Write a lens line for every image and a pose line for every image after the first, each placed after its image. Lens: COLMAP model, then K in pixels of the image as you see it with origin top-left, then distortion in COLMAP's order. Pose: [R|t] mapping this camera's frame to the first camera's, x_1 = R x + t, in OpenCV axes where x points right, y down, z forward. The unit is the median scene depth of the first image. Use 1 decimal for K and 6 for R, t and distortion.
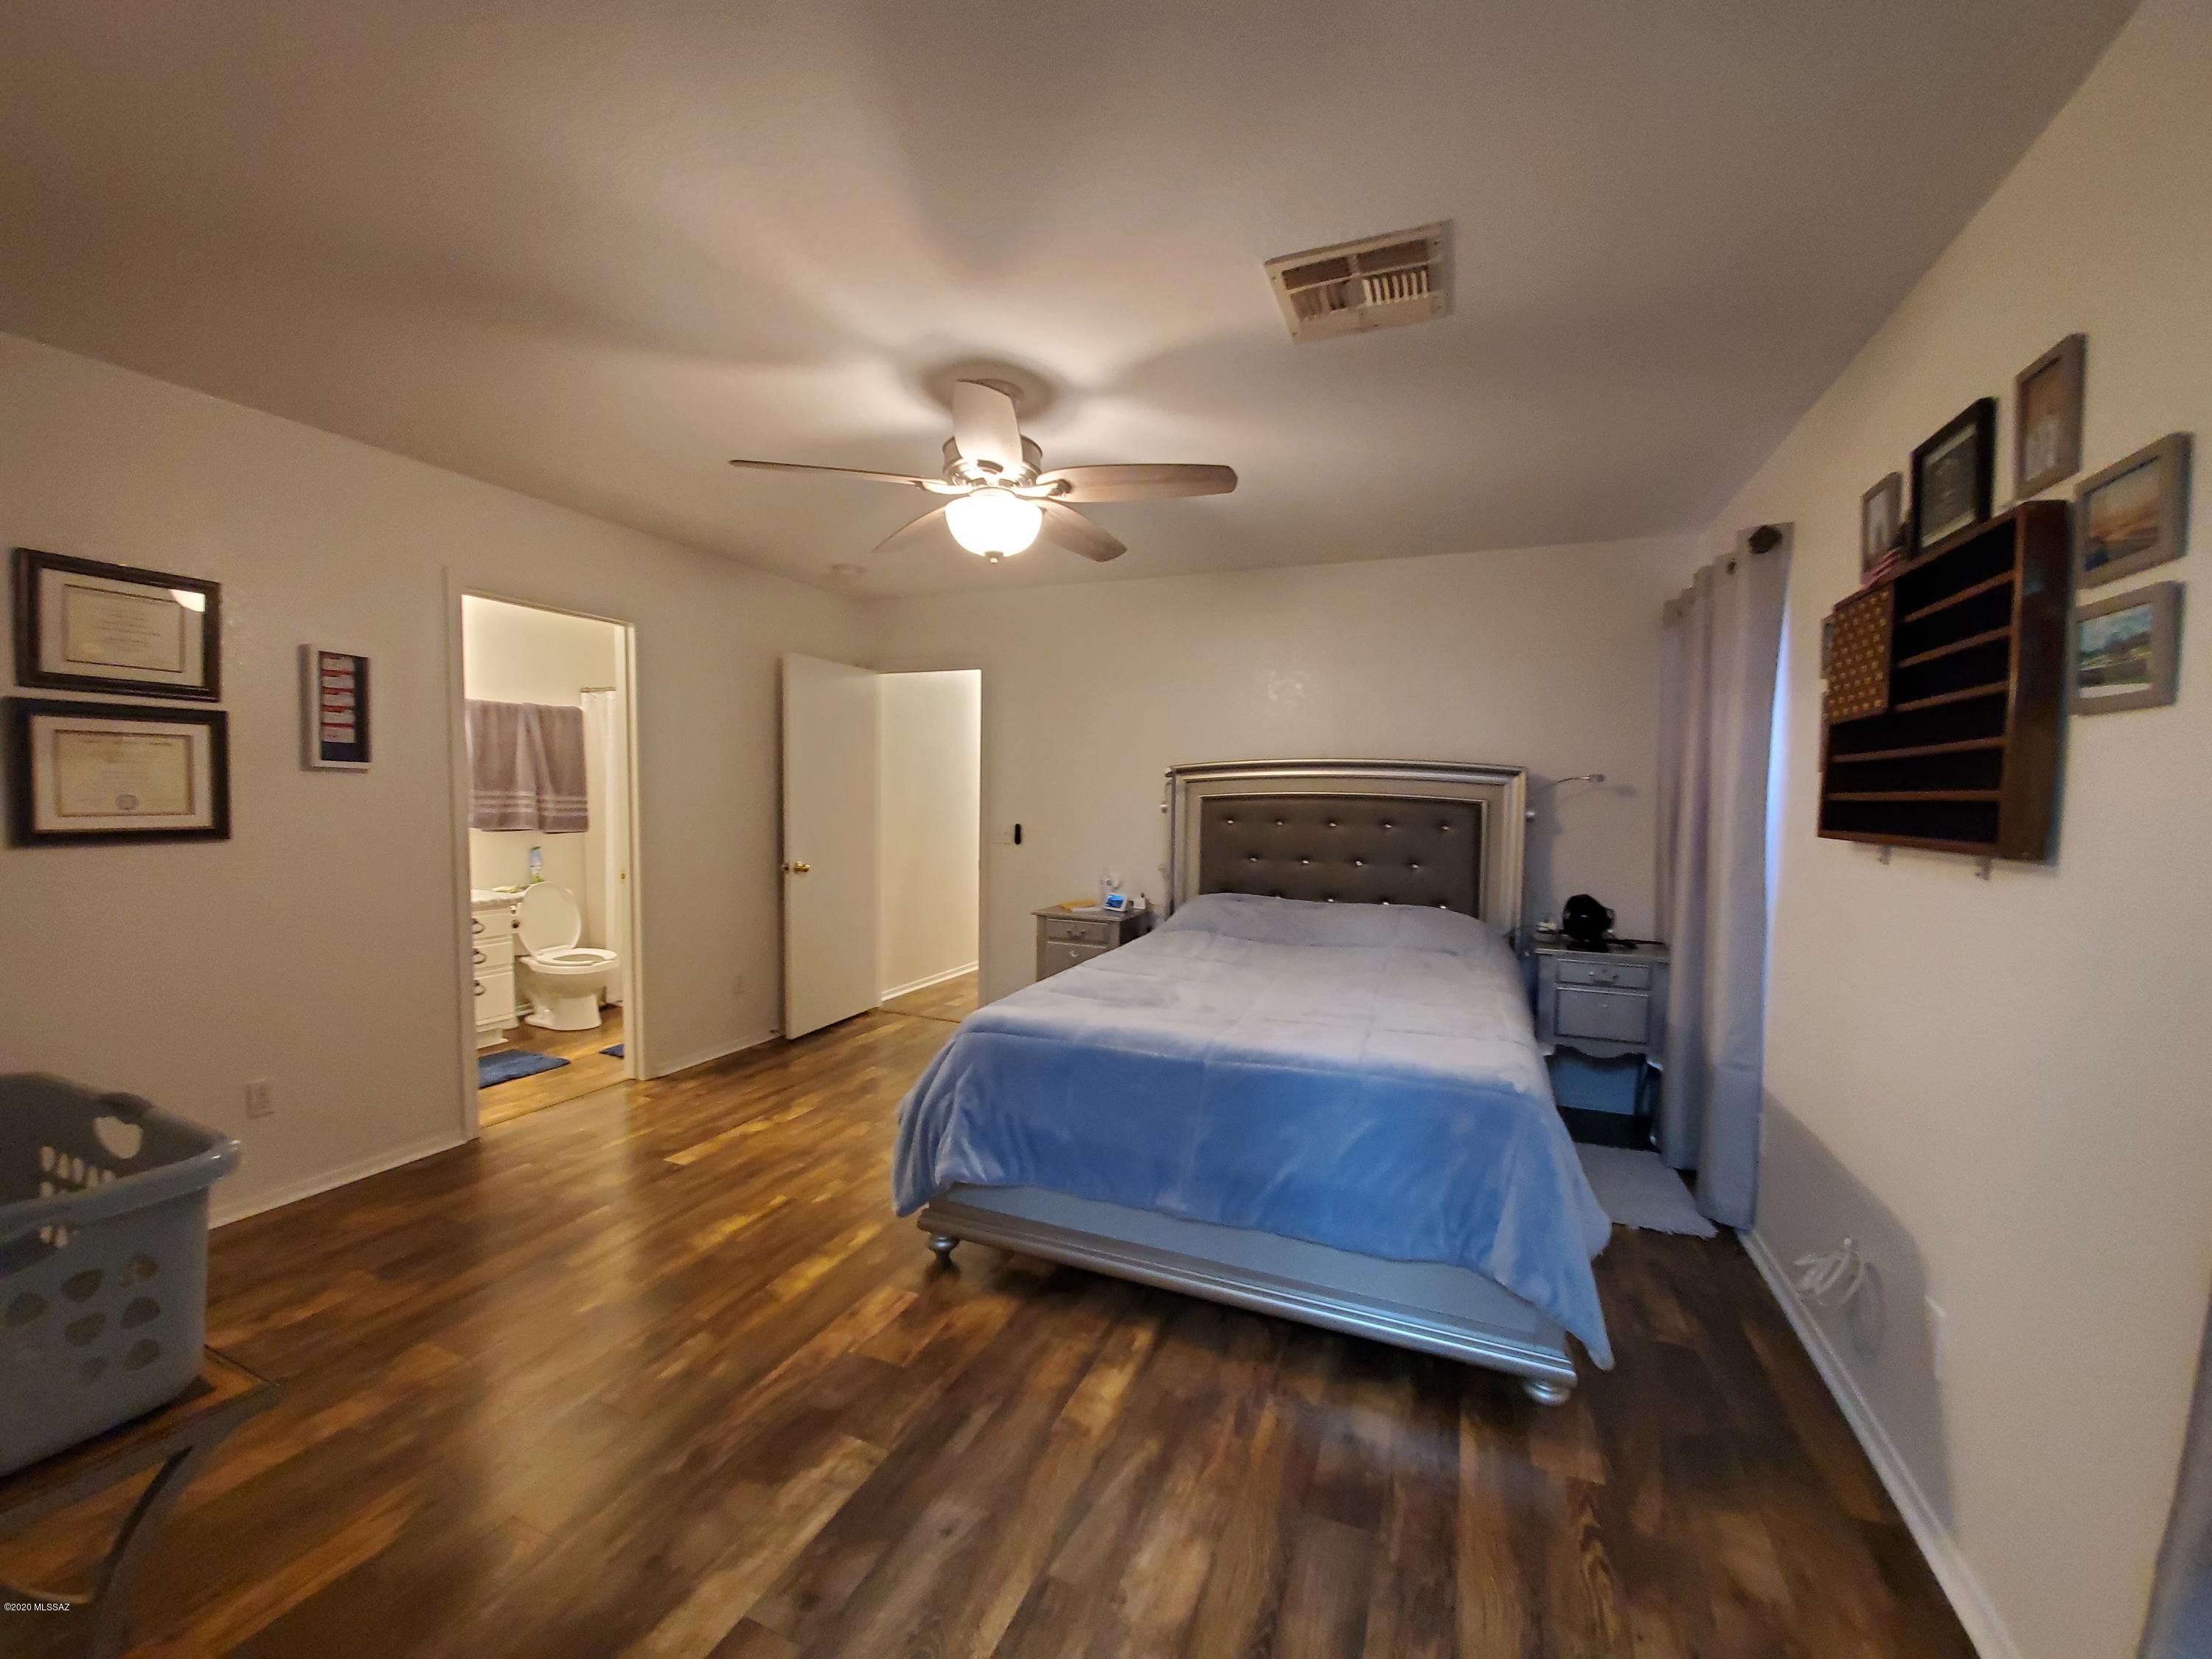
lens RADIAL K [[872.3, 0, 1097.9], [0, 872.3, 843.8], [0, 0, 1]] dist [0.015932, -0.018234]
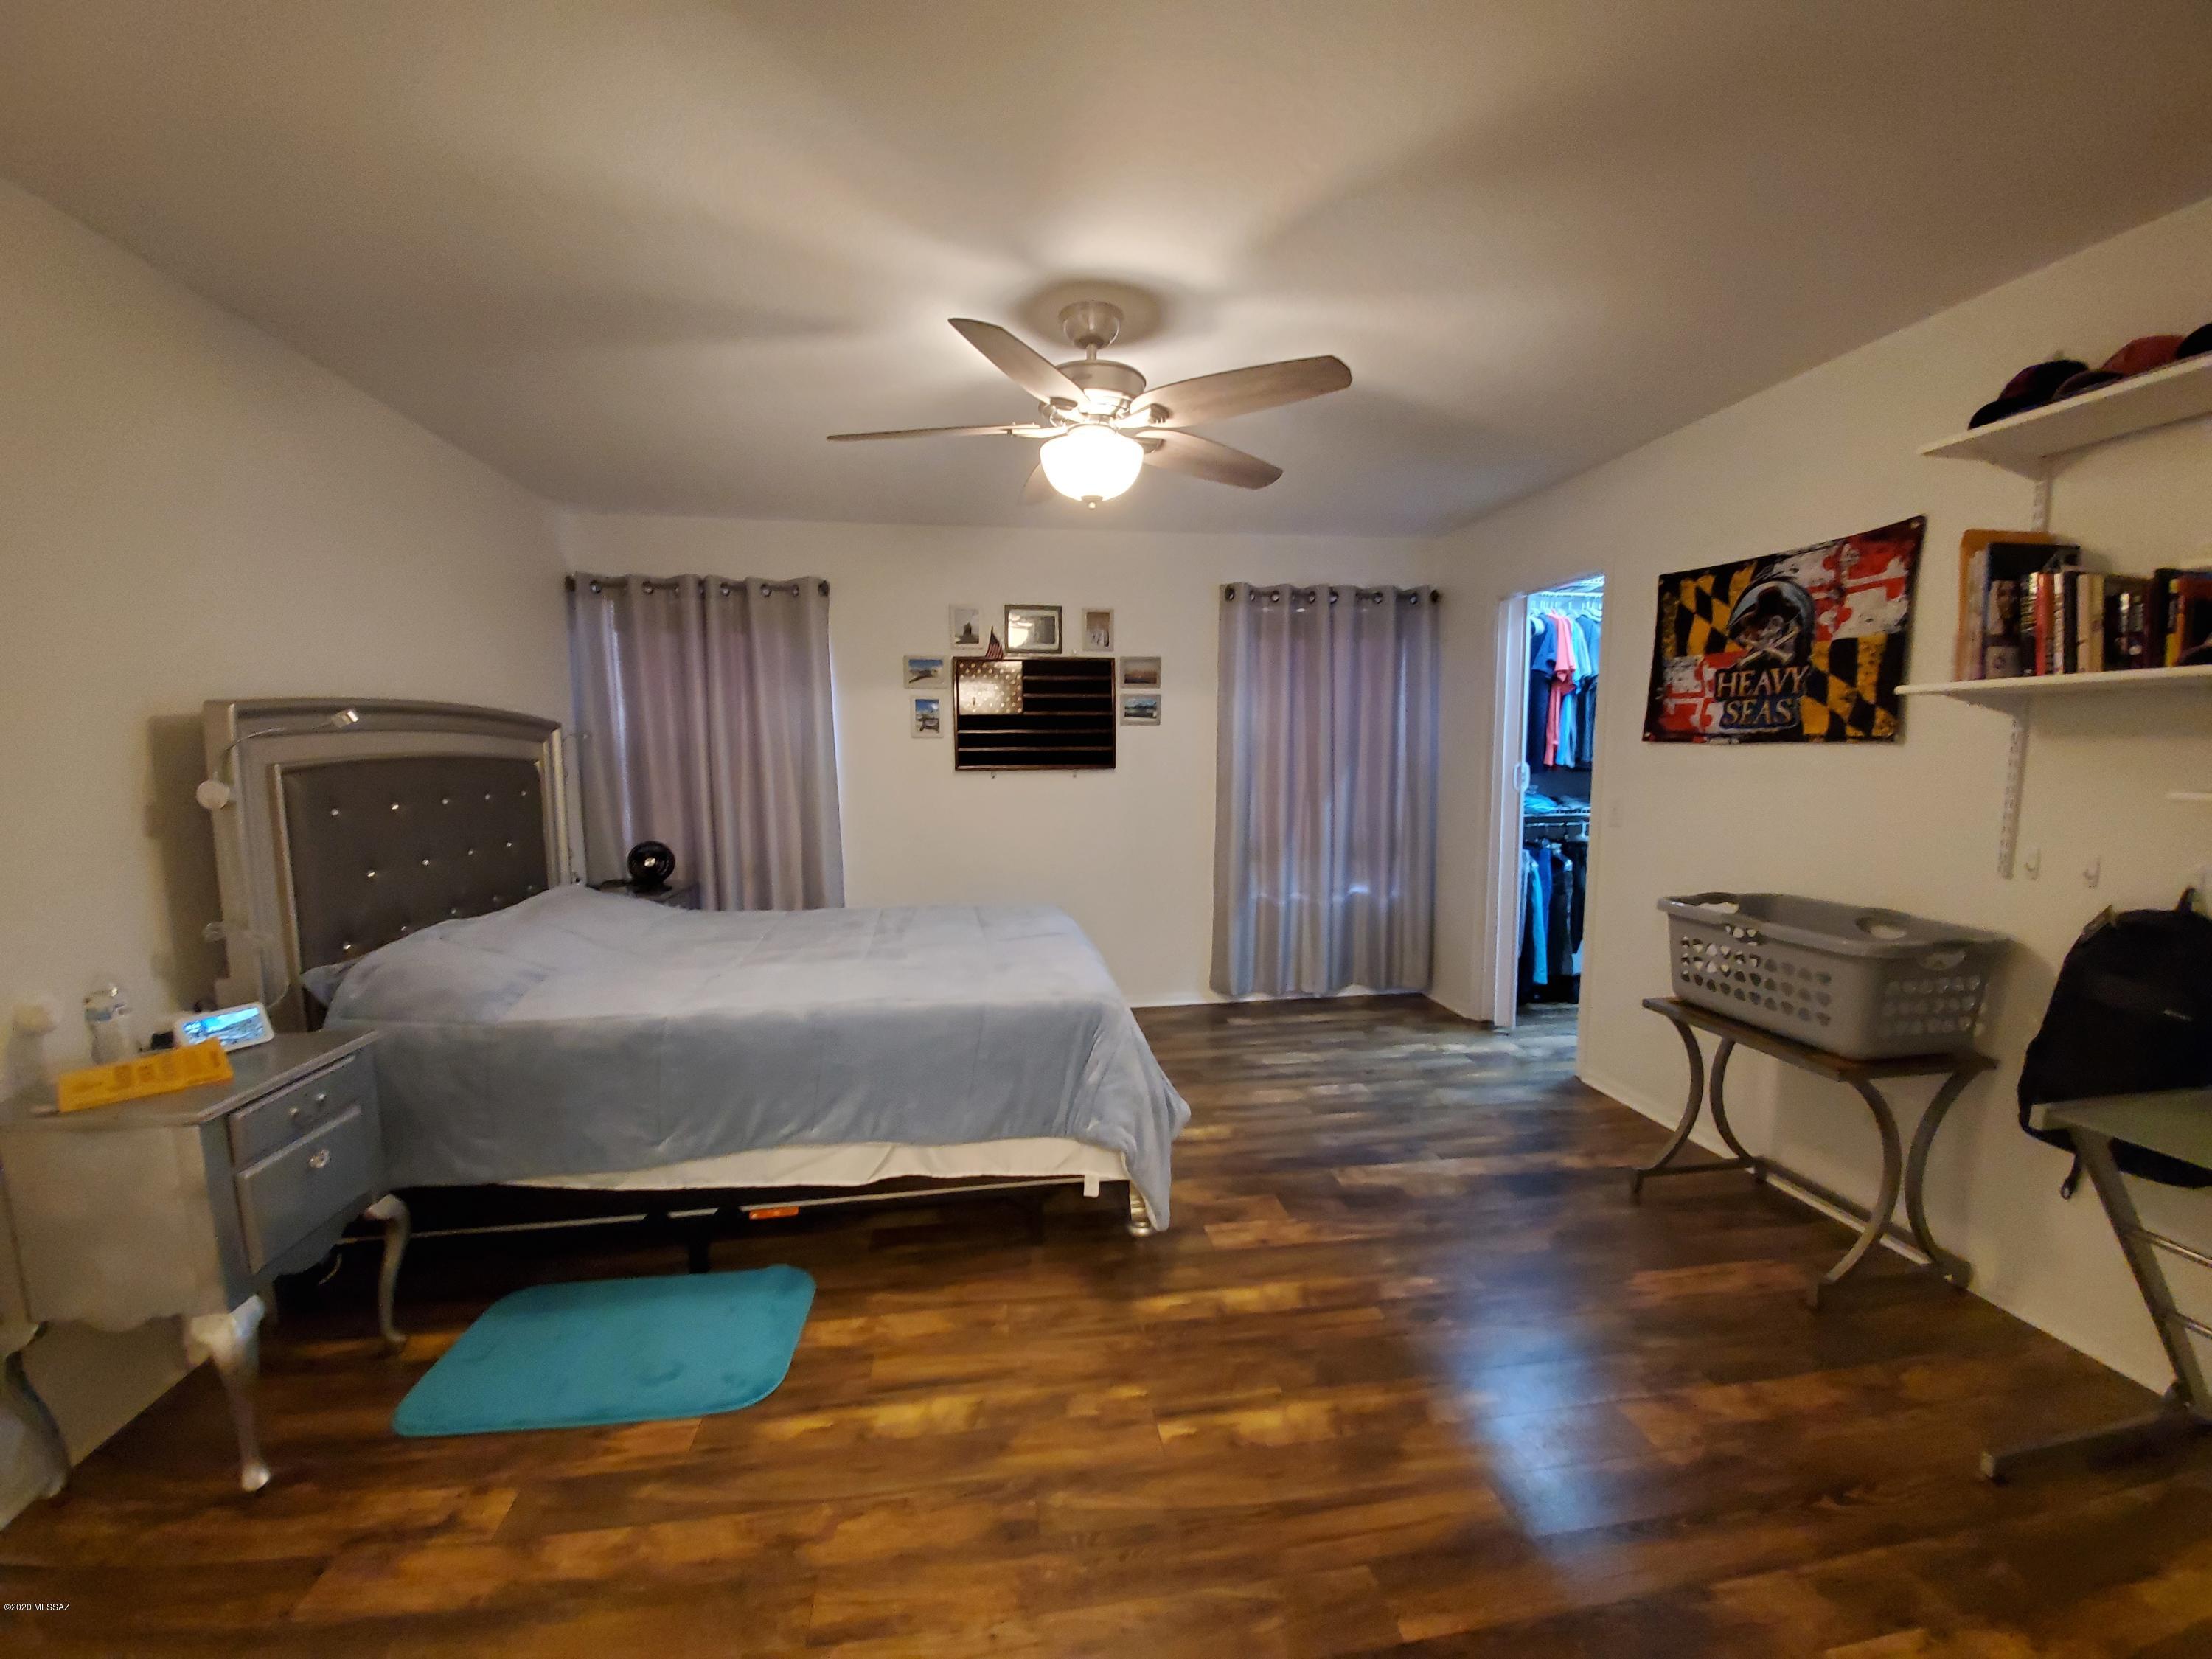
lens RADIAL K [[872.3, 0, 1097.9], [0, 872.3, 843.8], [0, 0, 1]] dist [0.015932, -0.018234]
pose [[-0.519366, -0.107923, 0.847709, -1.056869], [0.047162, 0.986861, 0.154533, -0.130729], [-0.853249, 0.120239, -0.507453, 1.692890]]
